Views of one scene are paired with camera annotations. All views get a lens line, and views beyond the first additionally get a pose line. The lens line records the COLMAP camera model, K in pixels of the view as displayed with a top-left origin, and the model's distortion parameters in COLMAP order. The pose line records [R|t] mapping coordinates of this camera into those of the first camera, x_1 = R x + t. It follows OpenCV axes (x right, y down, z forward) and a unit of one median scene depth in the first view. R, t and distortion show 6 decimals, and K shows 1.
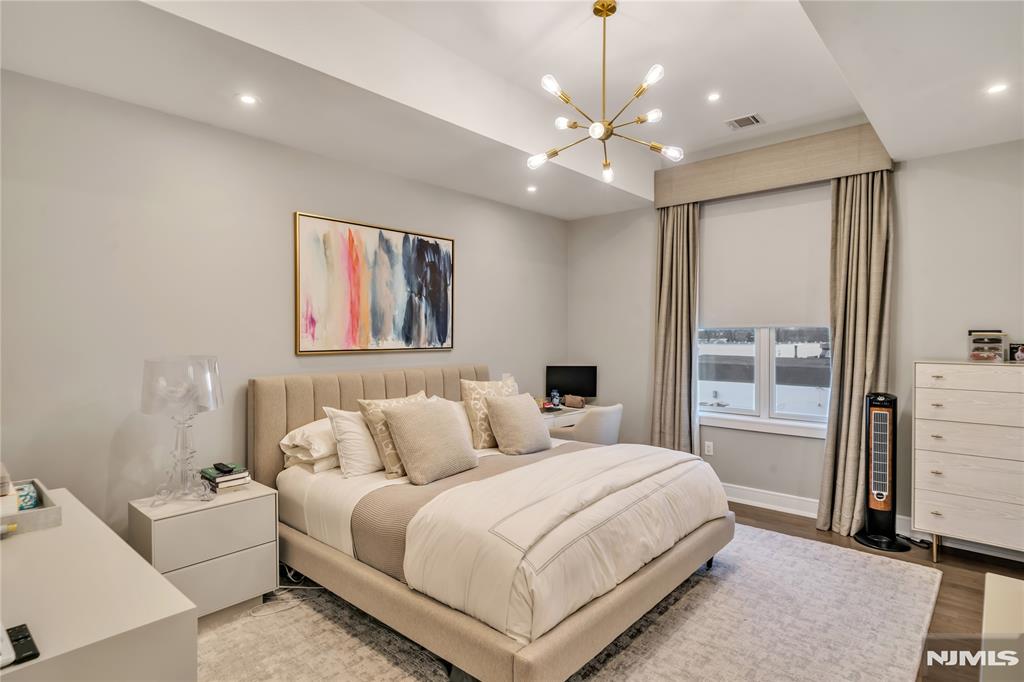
lens RADIAL K [[542.1, 0, 496.4], [0, 542.1, 340.1], [0, 0, 1]] dist [0.005906, 0.002166]
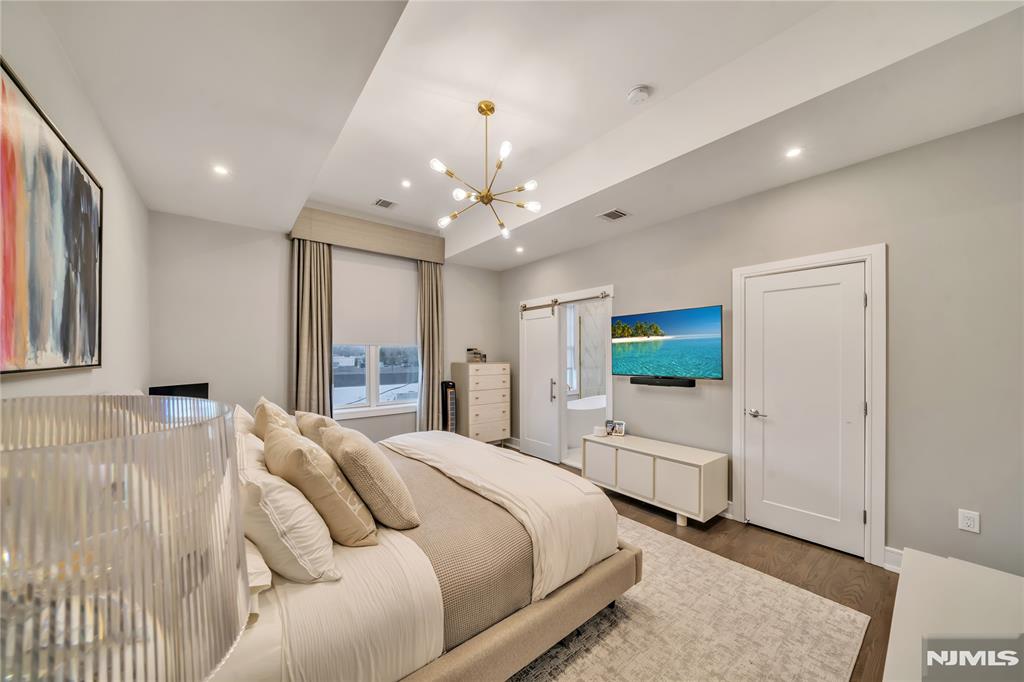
lens RADIAL K [[353.5, 0, 525.5], [0, 353.5, 356.6], [0, 0, 1]] dist [0.000403, 0.000078]
pose [[0.119136, -0.005264, 0.992864, -0.498012], [0.009943, 0.999942, 0.004109, 0.009038], [-0.992828, 0.009382, 0.119181, 0.577243]]
